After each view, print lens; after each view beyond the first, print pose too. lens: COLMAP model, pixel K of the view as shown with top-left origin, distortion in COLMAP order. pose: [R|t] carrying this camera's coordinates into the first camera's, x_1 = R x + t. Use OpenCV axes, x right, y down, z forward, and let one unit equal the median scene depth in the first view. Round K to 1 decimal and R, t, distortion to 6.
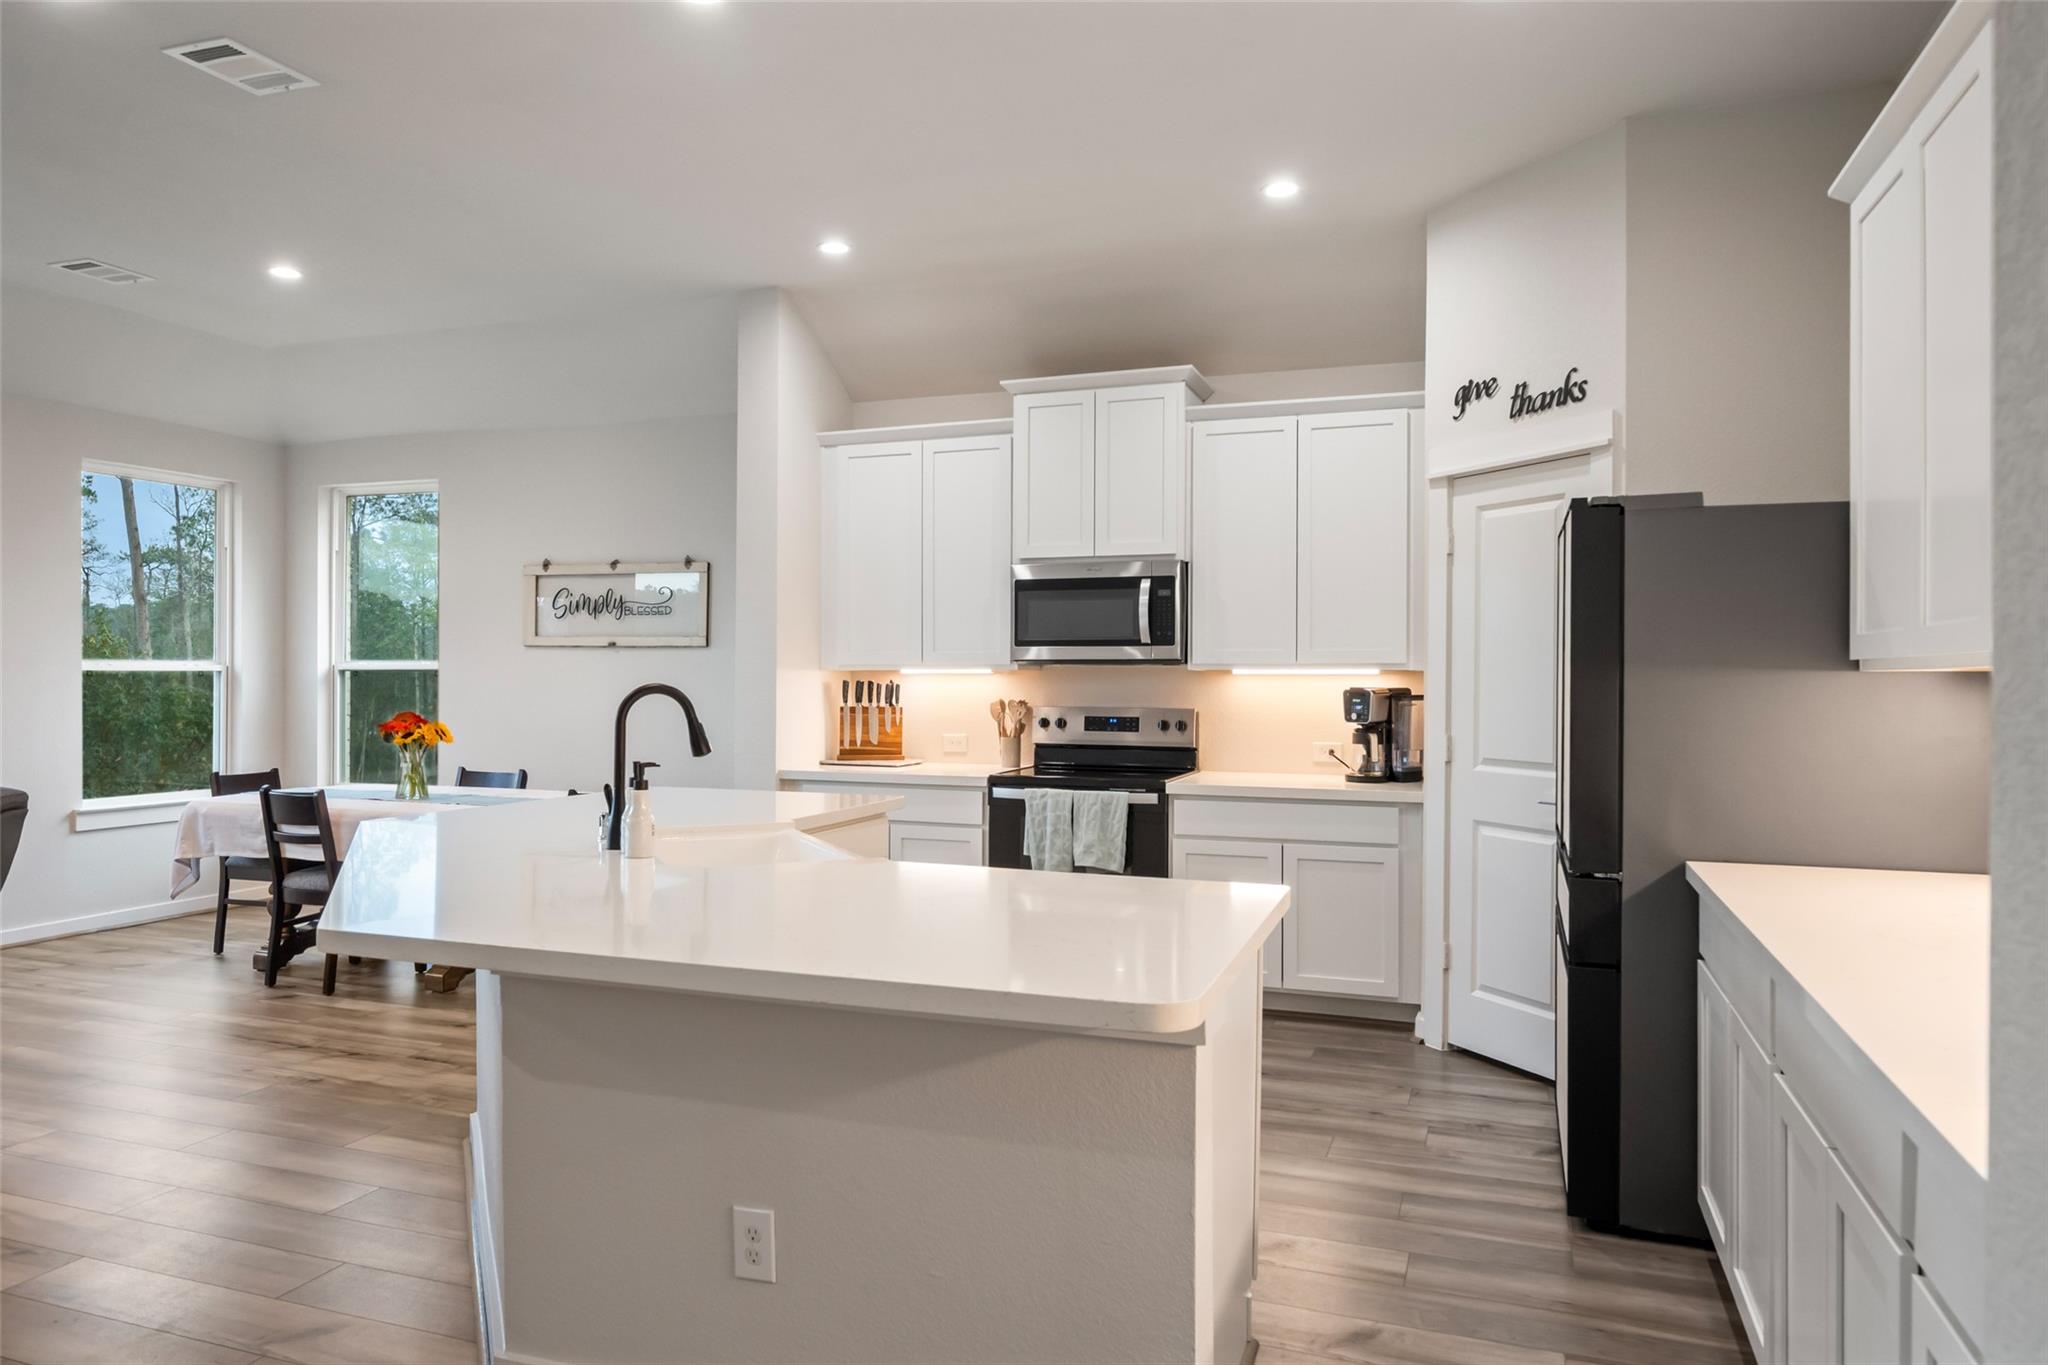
lens RADIAL K [[1310.1, 0, 1038.2], [0, 1310.1, 673.1], [0, 0, 1]] dist [-0.010847, 0.007125]
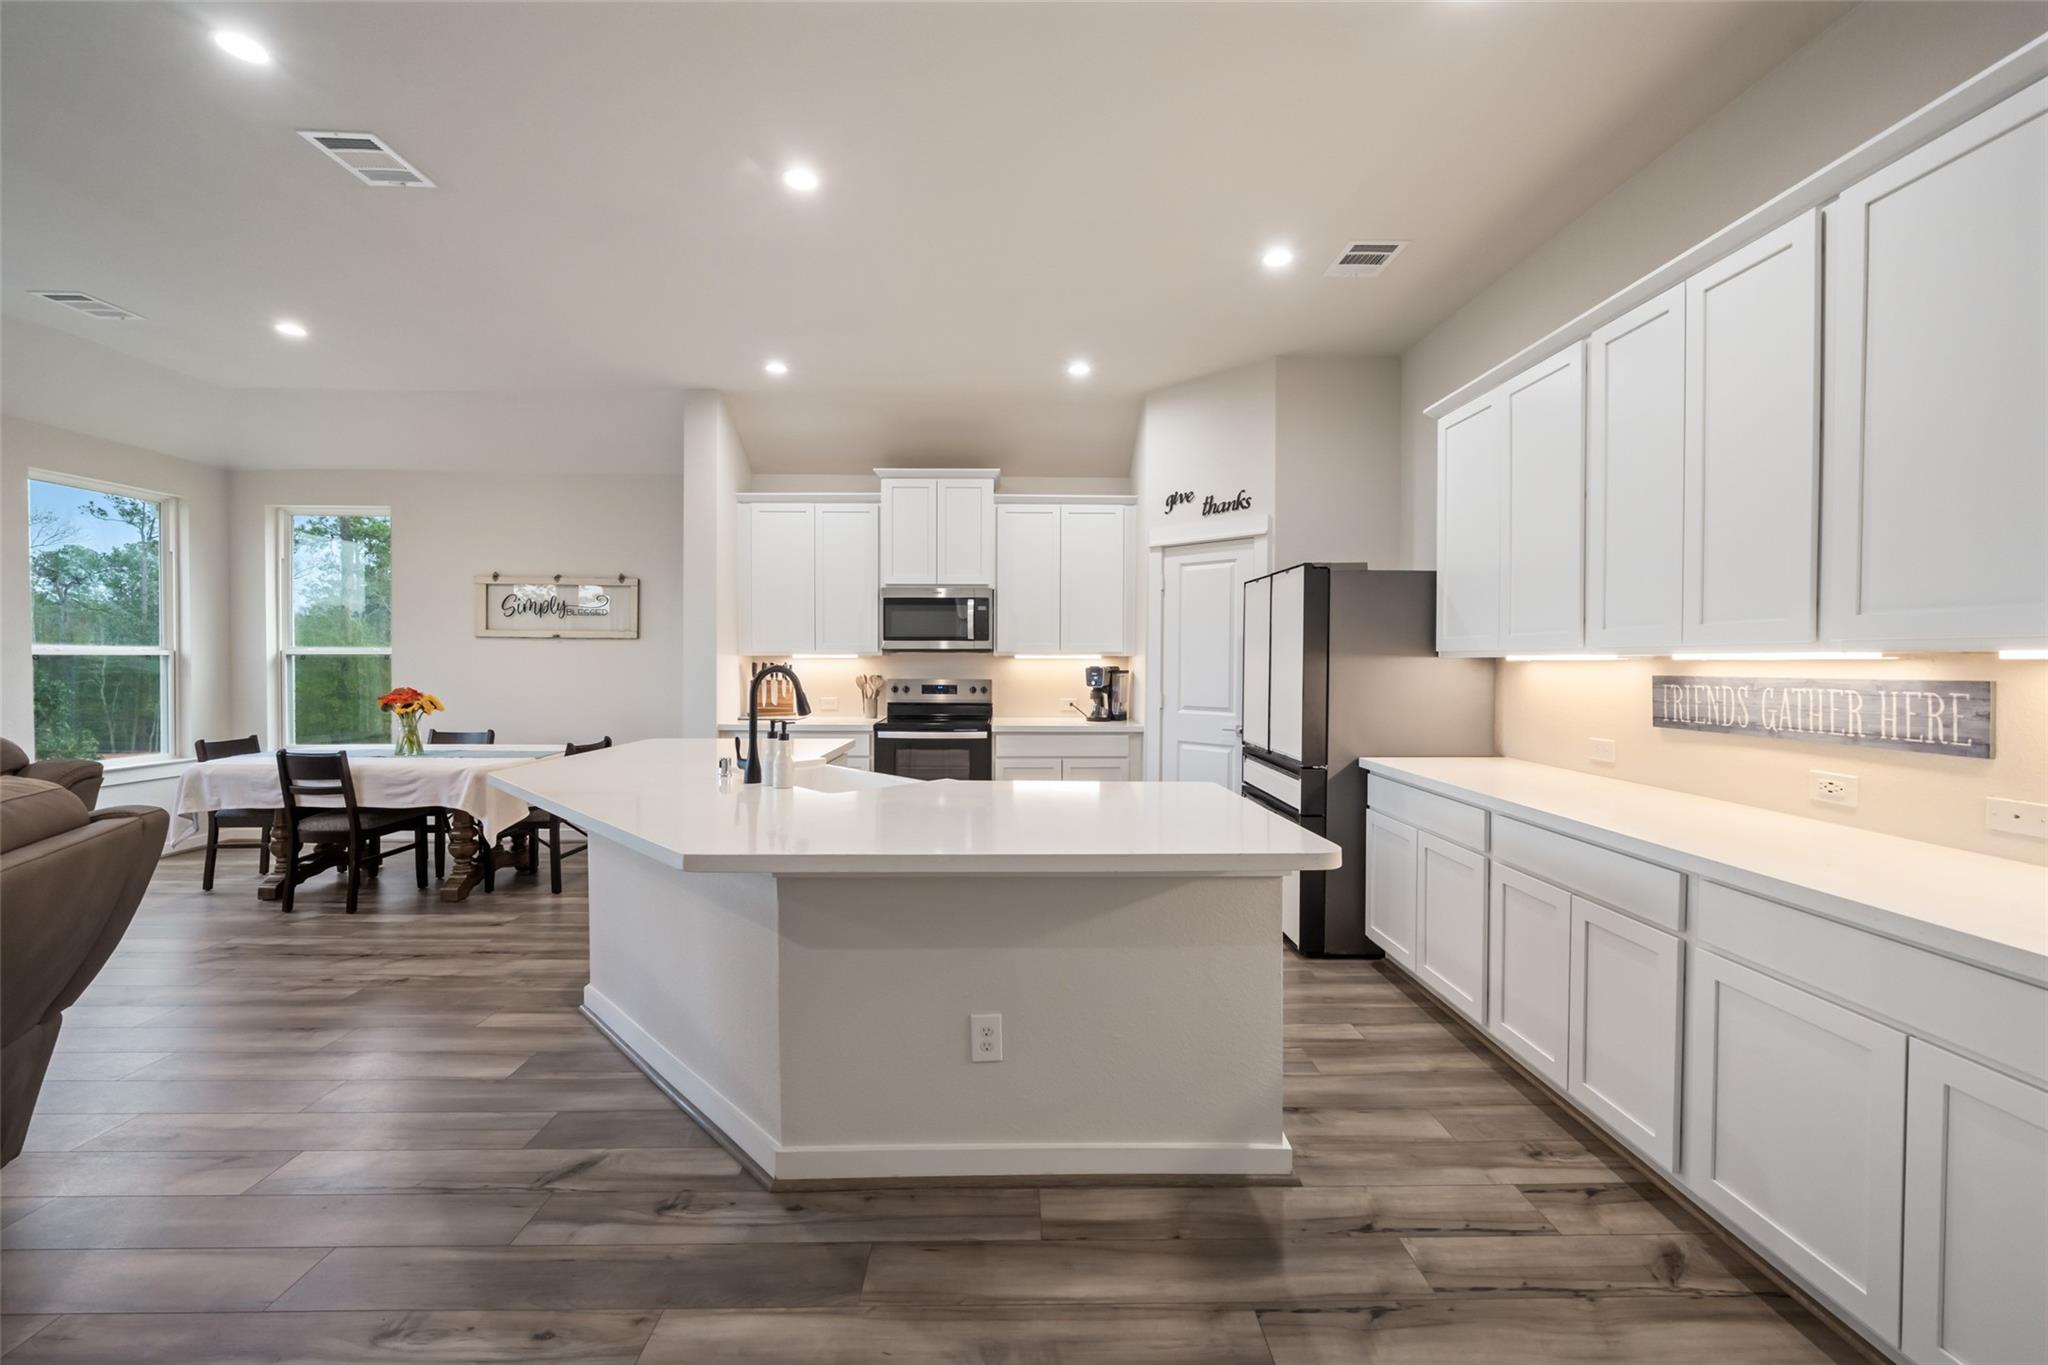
lens RADIAL K [[795.6, 0, 1032.3], [0, 795.6, 670.7], [0, 0, 1]] dist [-0.010578, 0.001139]
pose [[0.931467, -0.005393, 0.363785, -0.202044], [-0.000860, 0.999855, 0.017024, -0.000657], [-0.363824, -0.016170, 0.931327, 0.055597]]
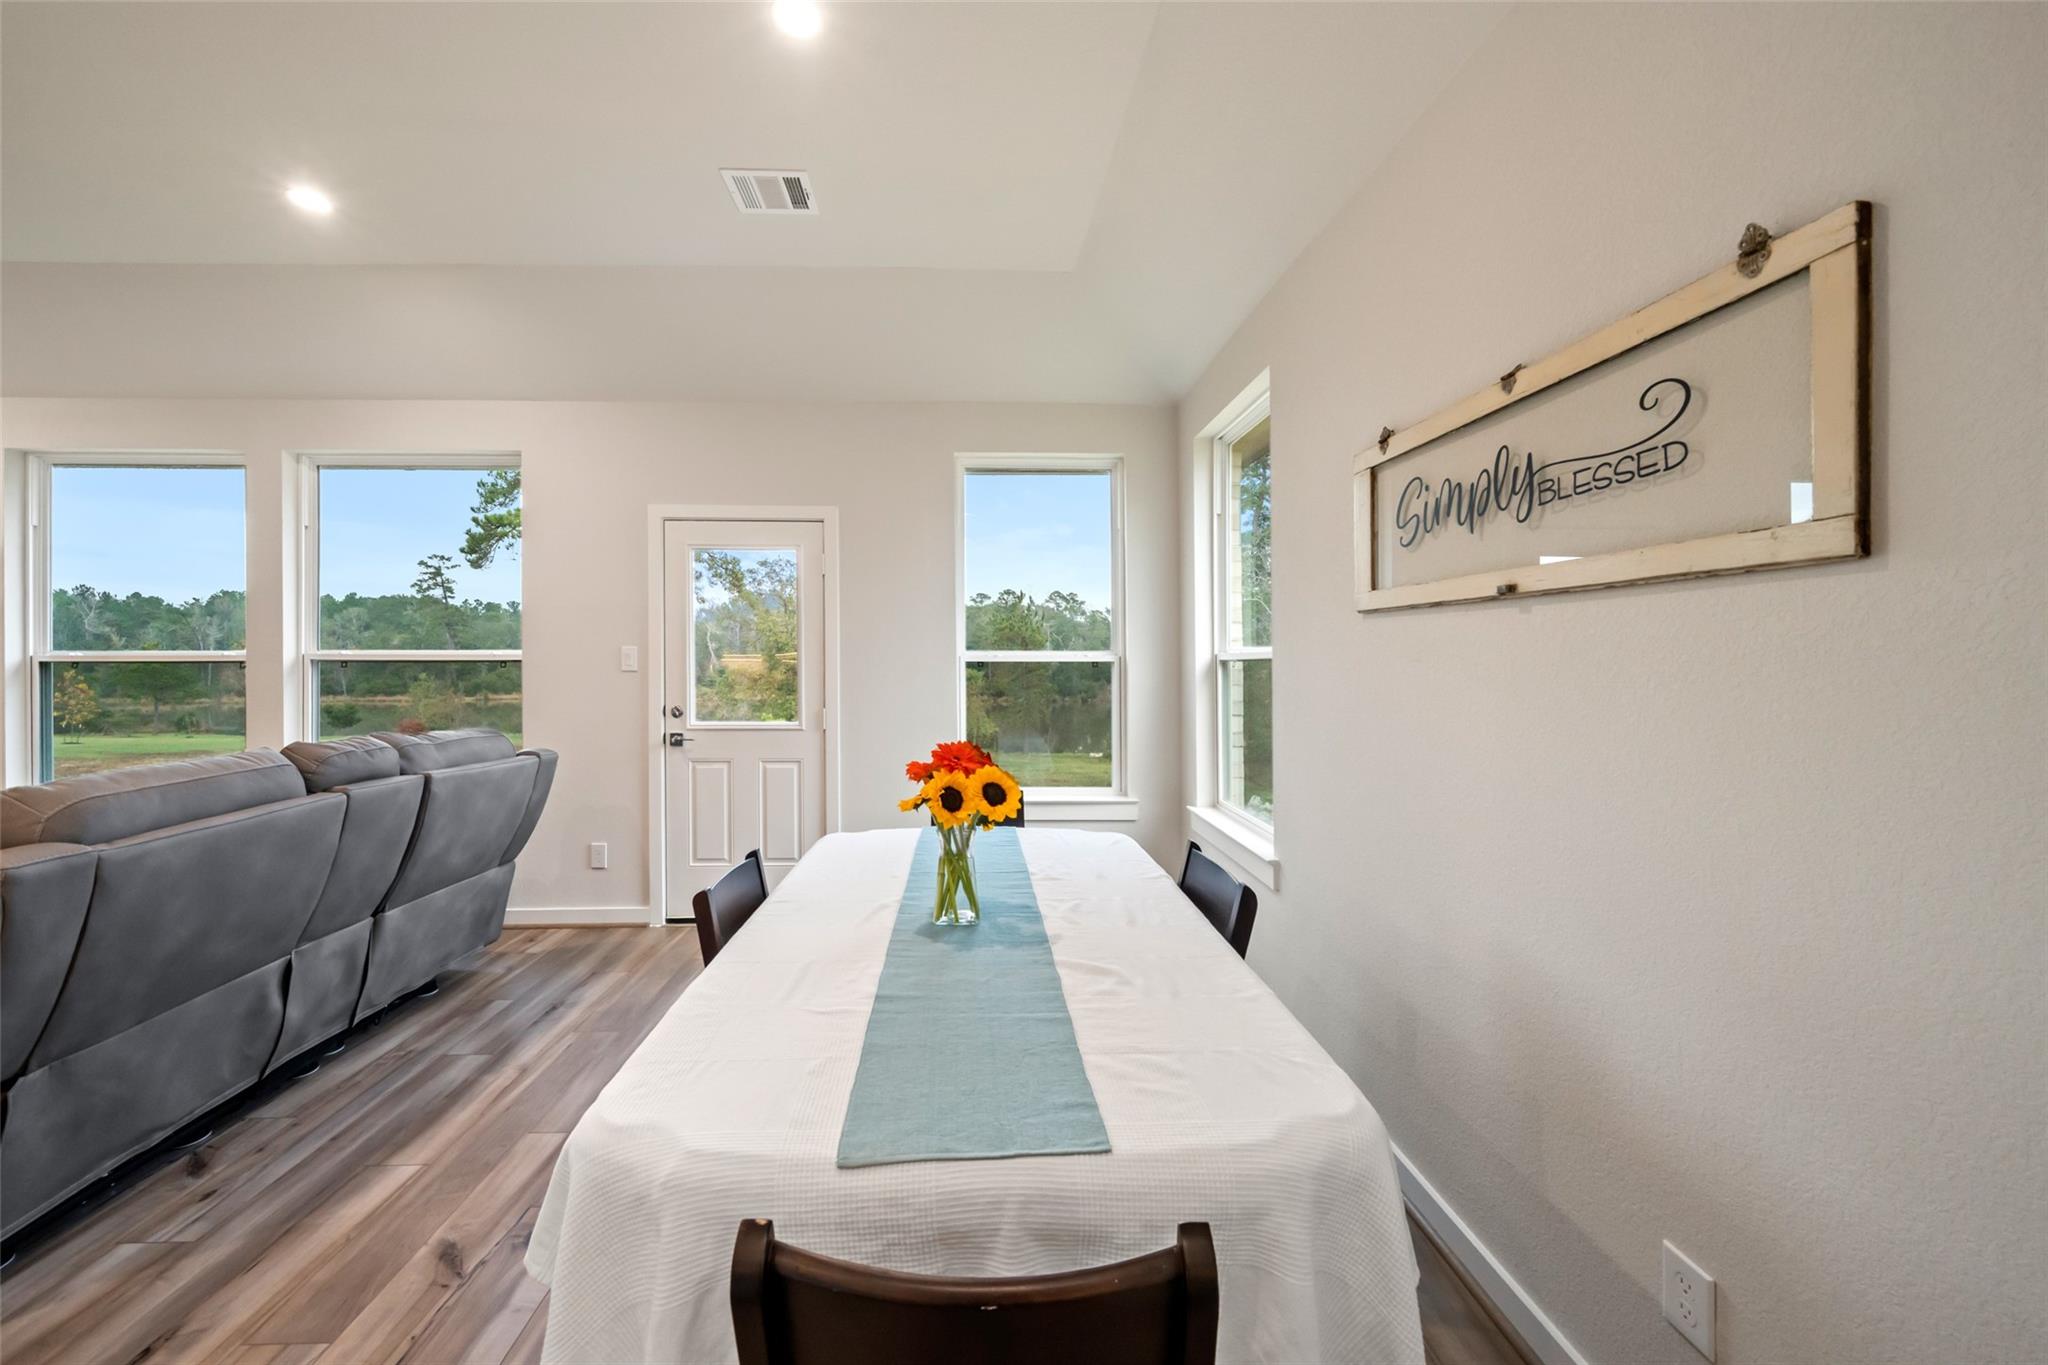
lens RADIAL K [[716.0, 0, 1009.1], [0, 716.0, 666.2], [0, 0, 1]] dist [-0.006480, 0.000599]
pose [[0.387452, 0.004067, -0.921881, -0.233614], [0.003295, 0.999978, 0.005796, -0.001323], [0.921884, -0.005284, 0.387430, 0.969834]]
